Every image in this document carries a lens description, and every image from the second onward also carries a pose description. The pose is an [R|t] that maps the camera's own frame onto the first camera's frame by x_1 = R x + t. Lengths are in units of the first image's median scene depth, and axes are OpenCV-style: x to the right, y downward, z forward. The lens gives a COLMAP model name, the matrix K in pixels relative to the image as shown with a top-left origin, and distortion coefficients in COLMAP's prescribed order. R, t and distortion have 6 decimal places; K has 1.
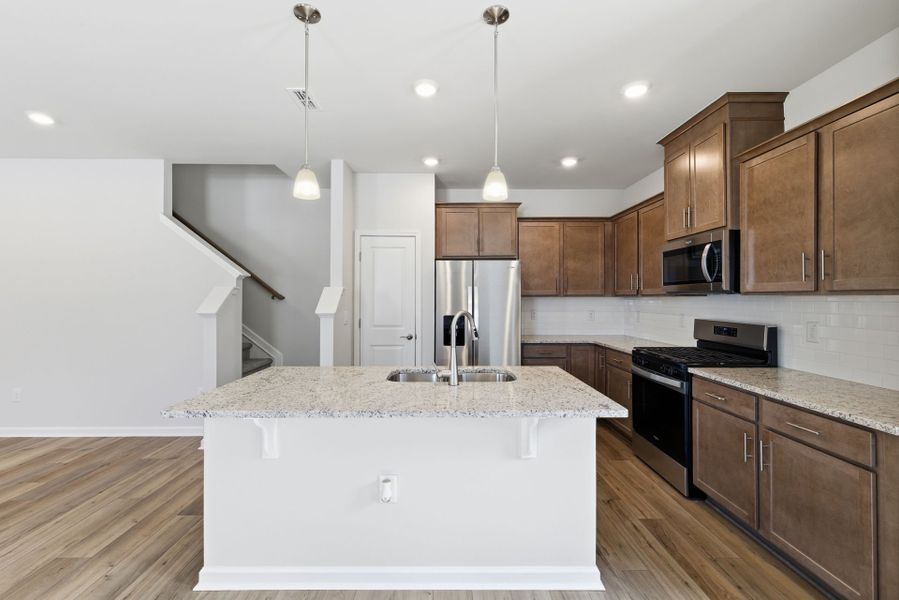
lens RADIAL K [[383.1, 0, 441.9], [0, 383.1, 297.2], [0, 0, 1]] dist [0.001174, -0.000908]
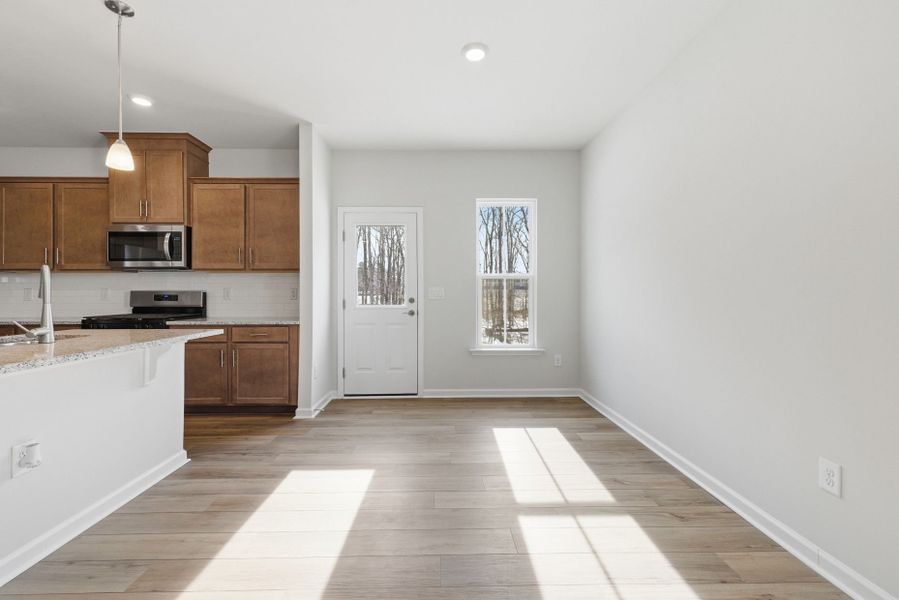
lens RADIAL K [[383.1, 0, 448.7], [0, 383.1, 291.7], [0, 0, 1]] dist [0.001174, -0.000908]
pose [[-0.026886, 0.008032, 0.999606, -0.743606], [-0.001446, 0.999966, -0.008074, 0.087029], [-0.999637, -0.001663, -0.026873, 0.034318]]
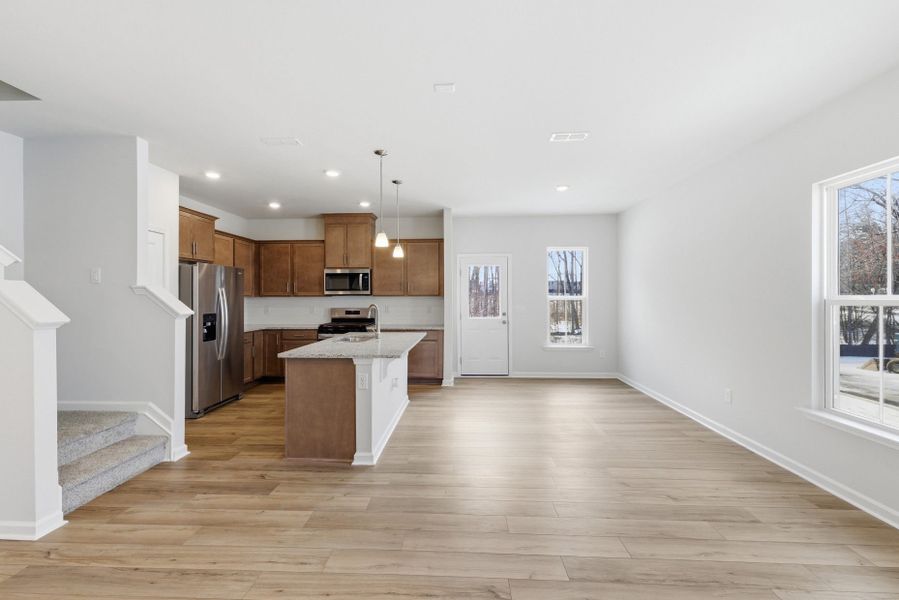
lens RADIAL K [[383.1, 0, 448.6], [0, 383.1, 296.2], [0, 0, 1]] dist [0.001174, -0.000908]
pose [[0.046274, 0.003392, 0.998923, -1.631341], [-0.000003, 0.999994, -0.003395, 0.002387], [-0.998929, 0.000154, 0.046274, 0.399055]]
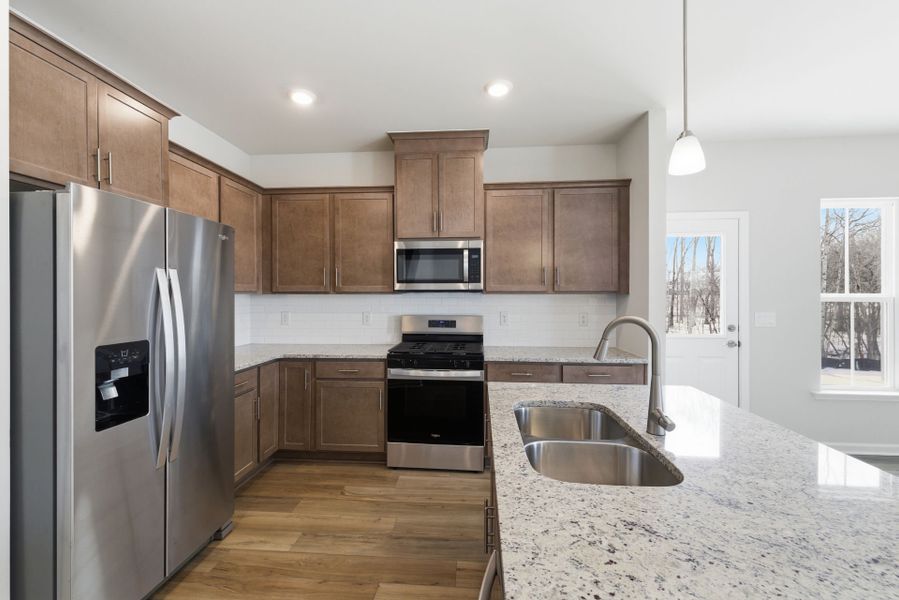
lens RADIAL K [[383.1, 0, 448.3], [0, 383.1, 297.6], [0, 0, 1]] dist [0.001174, -0.000908]
pose [[0.084883, -0.007123, 0.996366, -0.494170], [-0.003213, 0.999967, 0.007422, -0.000975], [-0.996386, -0.003831, 0.084857, 1.007864]]
